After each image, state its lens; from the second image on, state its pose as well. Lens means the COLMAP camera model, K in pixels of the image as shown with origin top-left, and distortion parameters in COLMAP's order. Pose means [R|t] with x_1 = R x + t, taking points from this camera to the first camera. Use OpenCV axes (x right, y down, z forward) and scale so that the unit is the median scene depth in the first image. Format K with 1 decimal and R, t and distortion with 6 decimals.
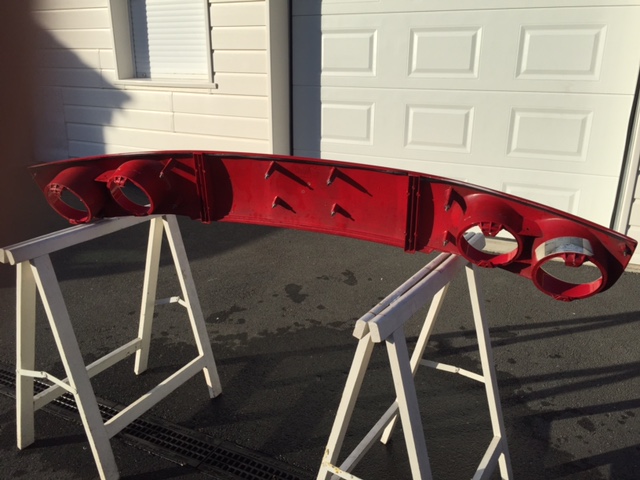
lens RADIAL K [[536.2, 0, 320.0], [0, 536.2, 240.0], [0, 0, 1]] dist [0.102022, -0.126137]
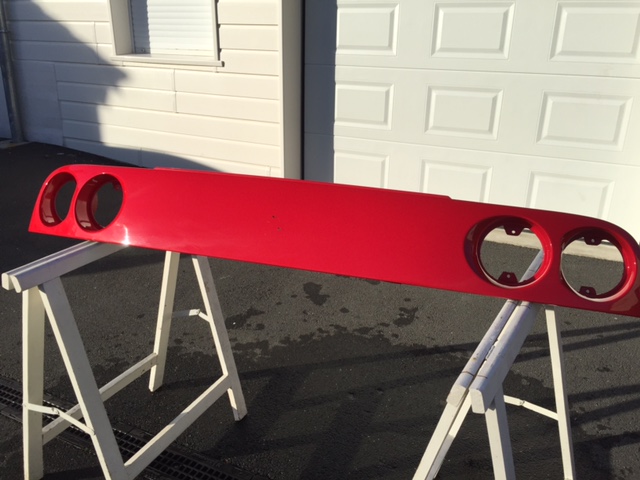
lens RADIAL K [[536.2, 0, 320.0], [0, 536.2, 240.0], [0, 0, 1]] dist [0.102022, -0.126137]
pose [[0.999858, 0.003974, 0.016387, -0.061542], [-0.004755, 0.998841, 0.047902, -0.044635], [-0.016177, -0.047973, 0.998718, 0.084371]]
